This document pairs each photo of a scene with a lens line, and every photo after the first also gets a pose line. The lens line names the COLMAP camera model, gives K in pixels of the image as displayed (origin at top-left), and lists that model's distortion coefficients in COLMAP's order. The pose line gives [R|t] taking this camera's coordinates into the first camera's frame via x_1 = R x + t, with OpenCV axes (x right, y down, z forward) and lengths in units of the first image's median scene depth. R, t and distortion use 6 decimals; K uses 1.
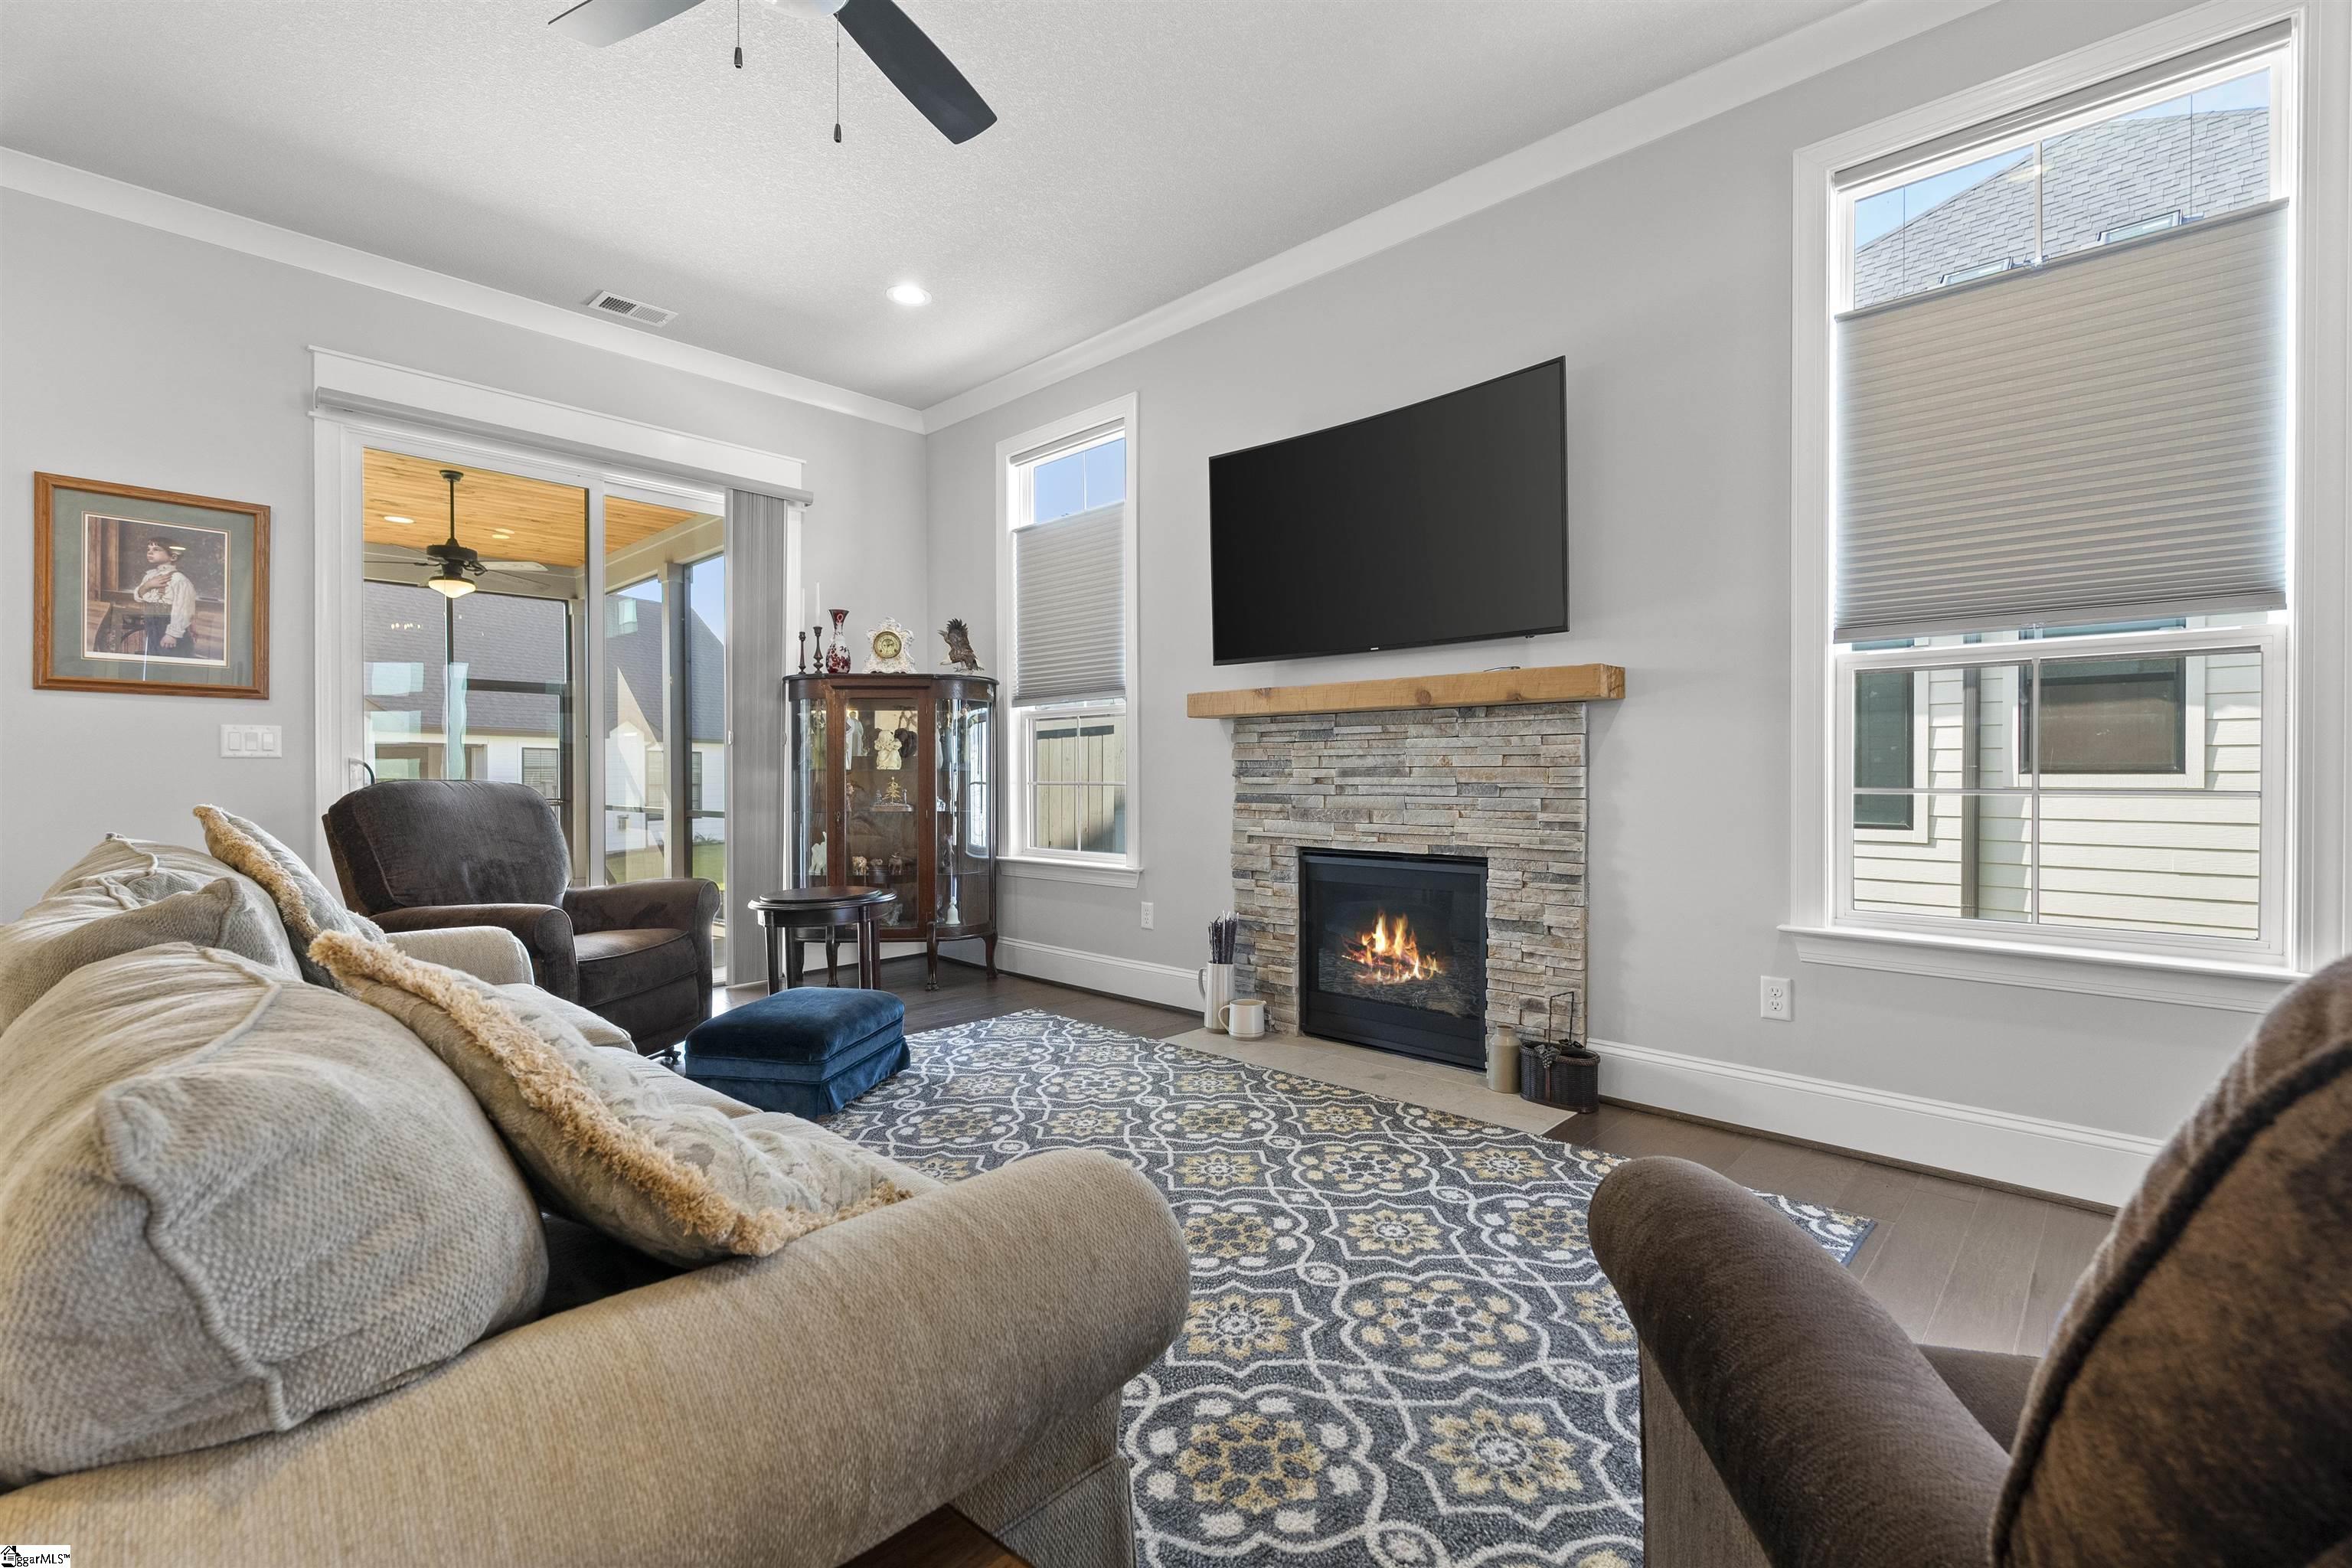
lens RADIAL K [[1027.1, 0, 1173.2], [0, 1027.1, 779.5], [0, 0, 1]] dist [0.002000, 0.000558]
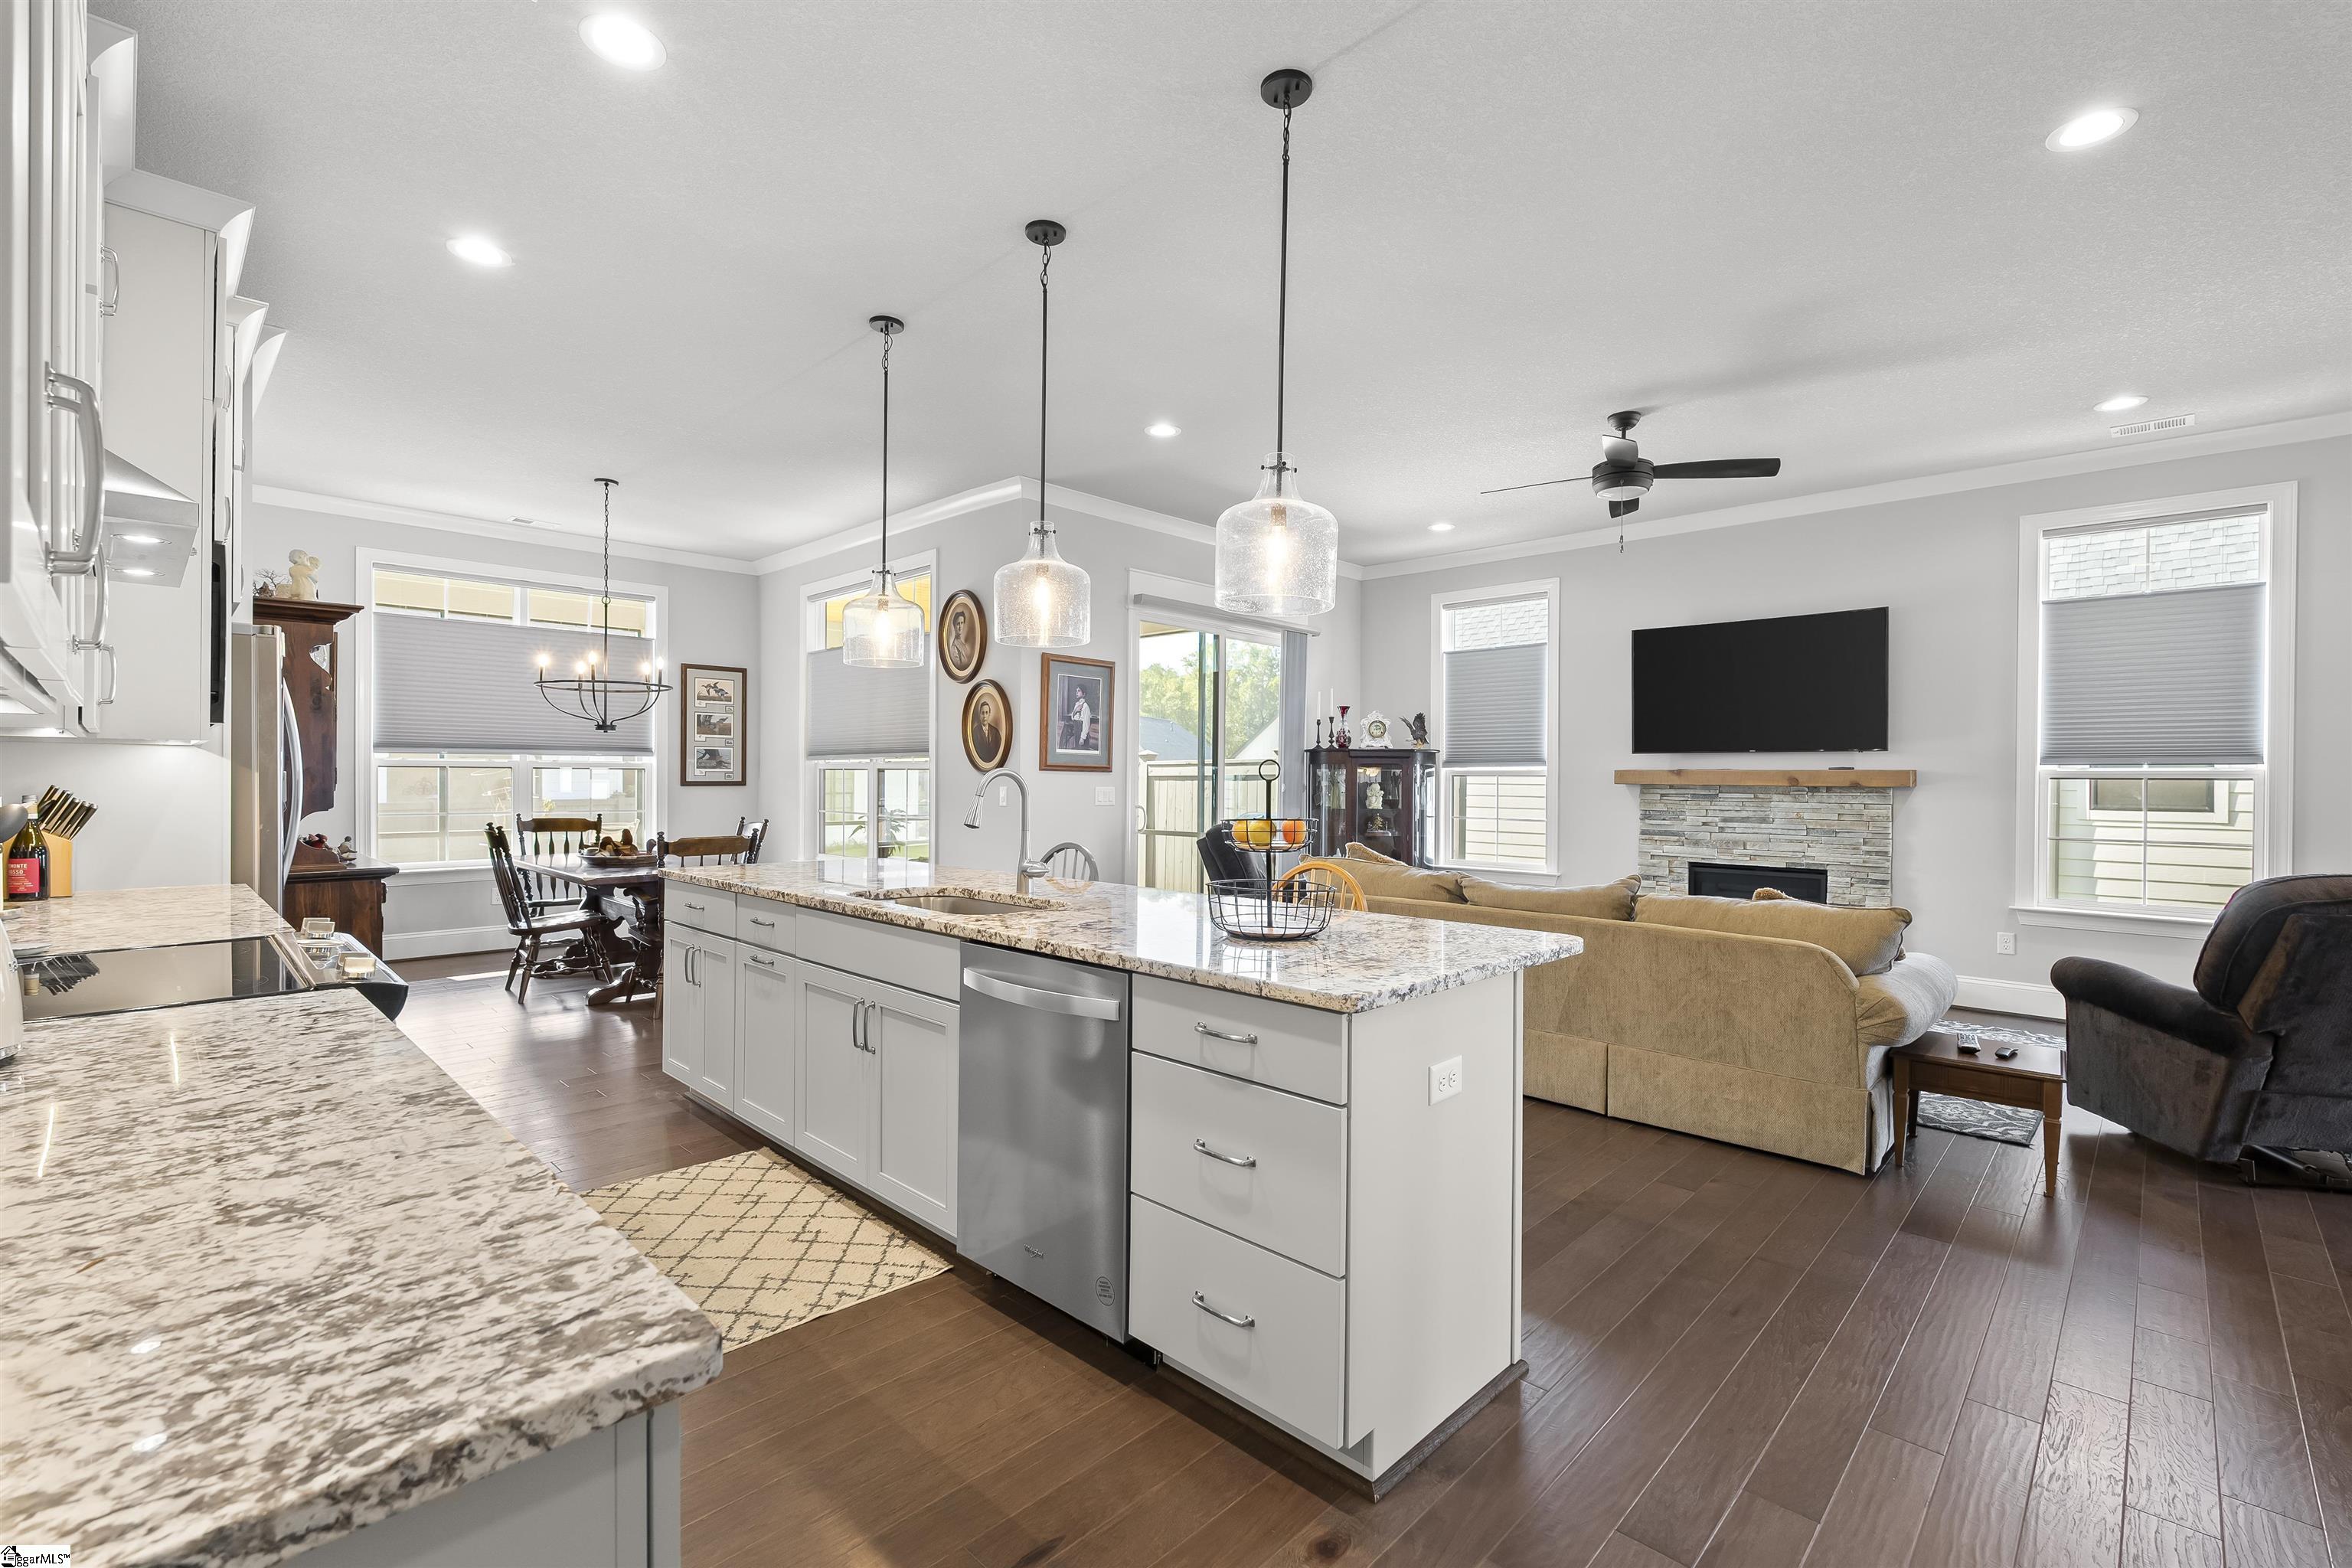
lens RADIAL K [[1027.1, 0, 1178.6], [0, 1027.1, 785.5], [0, 0, 1]] dist [0.002000, 0.000558]
pose [[0.999896, 0.010556, -0.009789, -0.732158], [-0.010576, 0.999942, -0.001990, -0.051119], [0.009768, 0.002093, 0.999950, -0.735556]]
